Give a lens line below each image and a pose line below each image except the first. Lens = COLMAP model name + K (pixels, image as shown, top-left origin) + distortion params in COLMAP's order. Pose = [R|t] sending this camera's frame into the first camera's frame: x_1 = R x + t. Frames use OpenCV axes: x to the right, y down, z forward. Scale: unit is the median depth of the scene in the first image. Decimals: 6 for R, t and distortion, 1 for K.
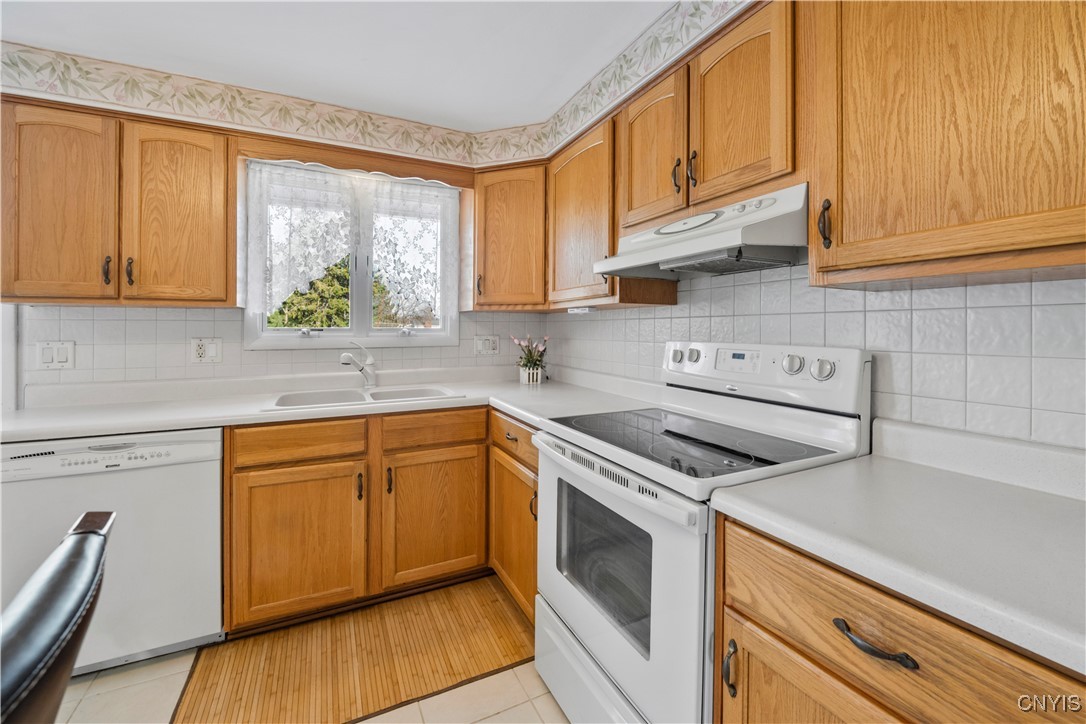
lens RADIAL K [[444.2, 0, 555.3], [0, 444.2, 326.1], [0, 0, 1]] dist [-0.008215, -0.001432]
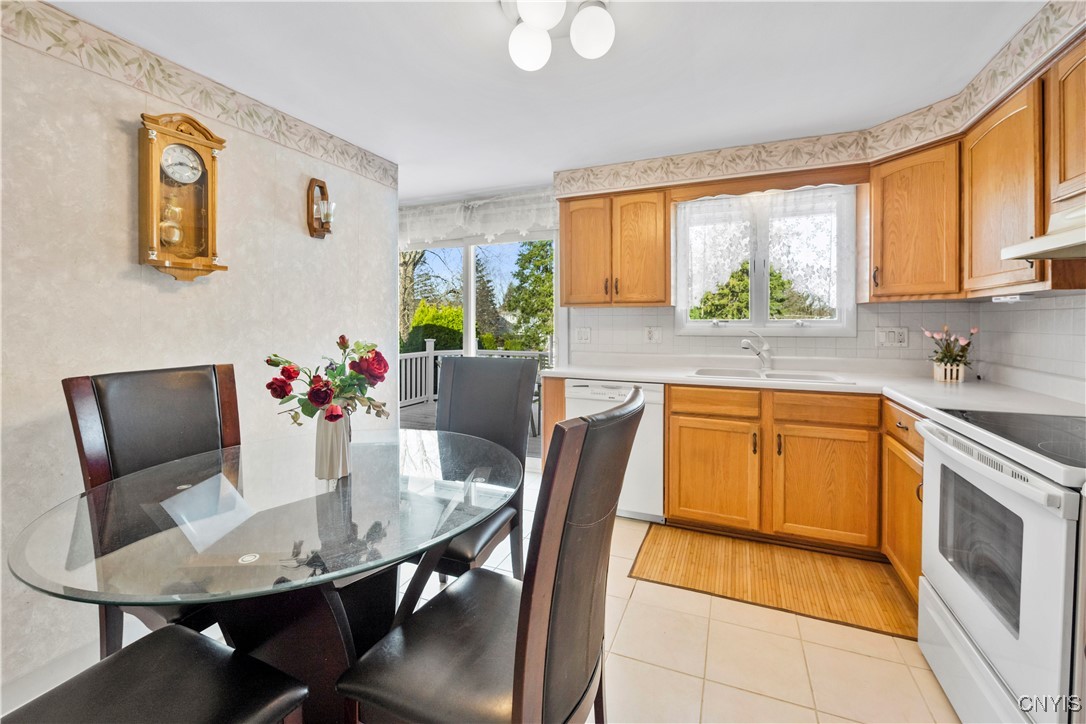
lens RADIAL K [[444.2, 0, 539.7], [0, 444.2, 321.1], [0, 0, 1]] dist [-0.008215, -0.001432]
pose [[0.623343, -0.000644, -0.781948, 0.168403], [0.004176, 0.999988, 0.002505, 0.002548], [0.781938, -0.004827, 0.623338, -0.274379]]
